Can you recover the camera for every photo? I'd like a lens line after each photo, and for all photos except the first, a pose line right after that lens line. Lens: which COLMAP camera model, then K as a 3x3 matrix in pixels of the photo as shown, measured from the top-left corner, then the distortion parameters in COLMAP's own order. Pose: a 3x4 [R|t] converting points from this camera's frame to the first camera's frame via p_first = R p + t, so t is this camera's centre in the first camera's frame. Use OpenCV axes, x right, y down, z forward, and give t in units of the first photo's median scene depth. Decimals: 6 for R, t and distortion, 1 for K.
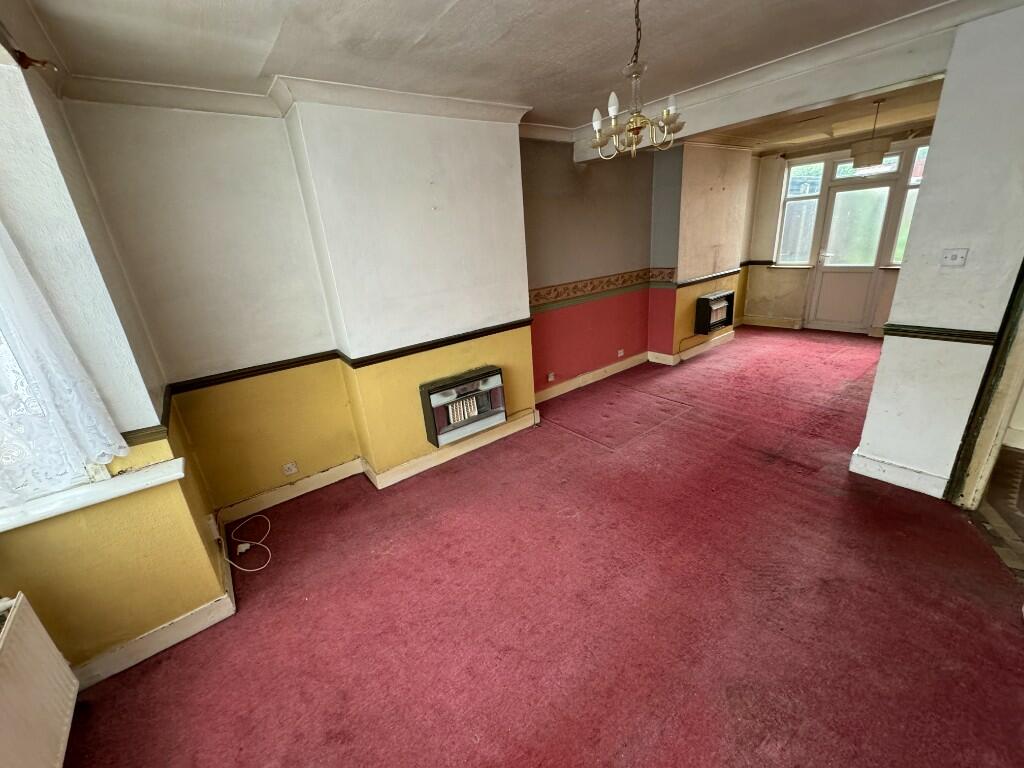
lens RADIAL K [[407.7, 0, 512.2], [0, 407.7, 384.2], [0, 0, 1]] dist [-0.006170, 0.000140]
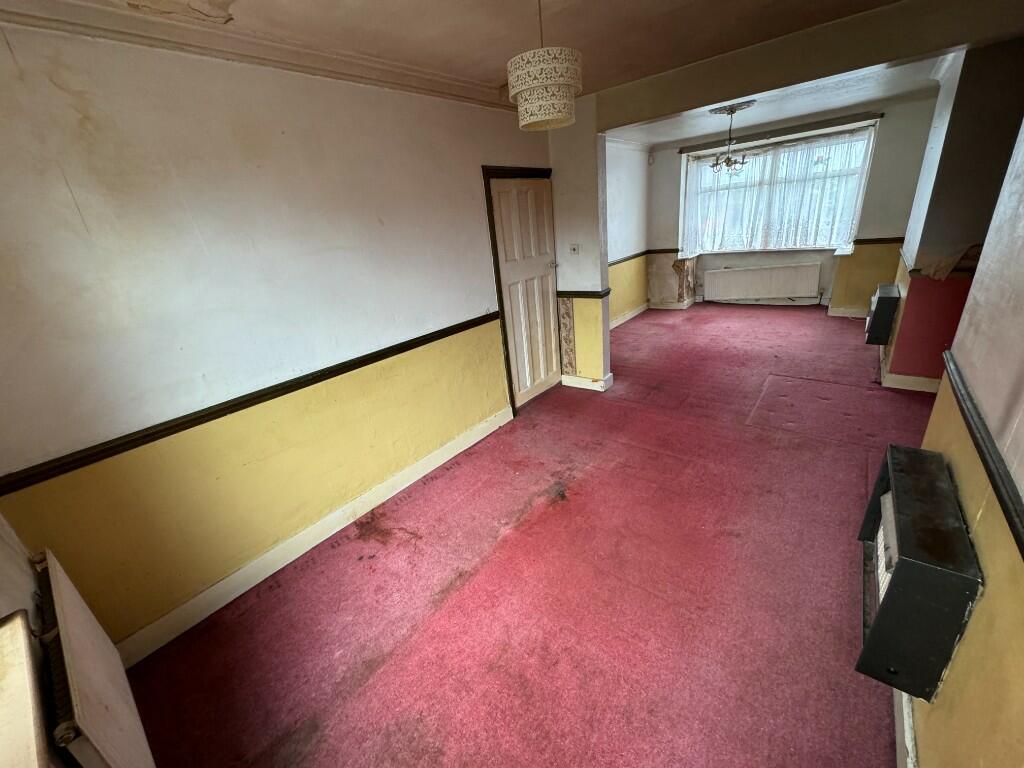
lens RADIAL K [[407.7, 0, 510.1], [0, 407.7, 384.1], [0, 0, 1]] dist [-0.006170, 0.000140]
pose [[-0.956079, 0.252743, -0.148440, 1.200541], [0.089485, 0.733939, 0.673294, -0.724448], [0.279117, 0.630439, -0.724321, 1.685758]]
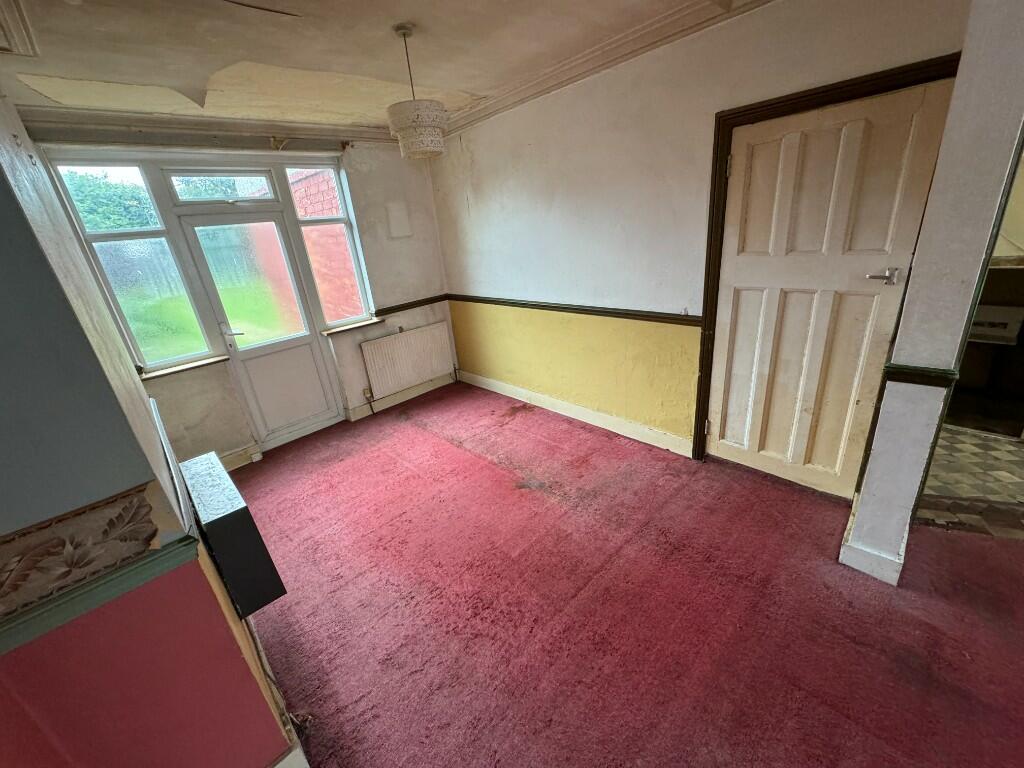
lens RADIAL K [[407.7, 0, 514.9], [0, 407.7, 383.7], [0, 0, 1]] dist [-0.006170, 0.000140]
pose [[-0.093904, -0.274176, 0.957084, 0.296152], [0.439330, 0.851258, 0.286965, -0.436245], [-0.893404, 0.447423, 0.040518, 1.154388]]
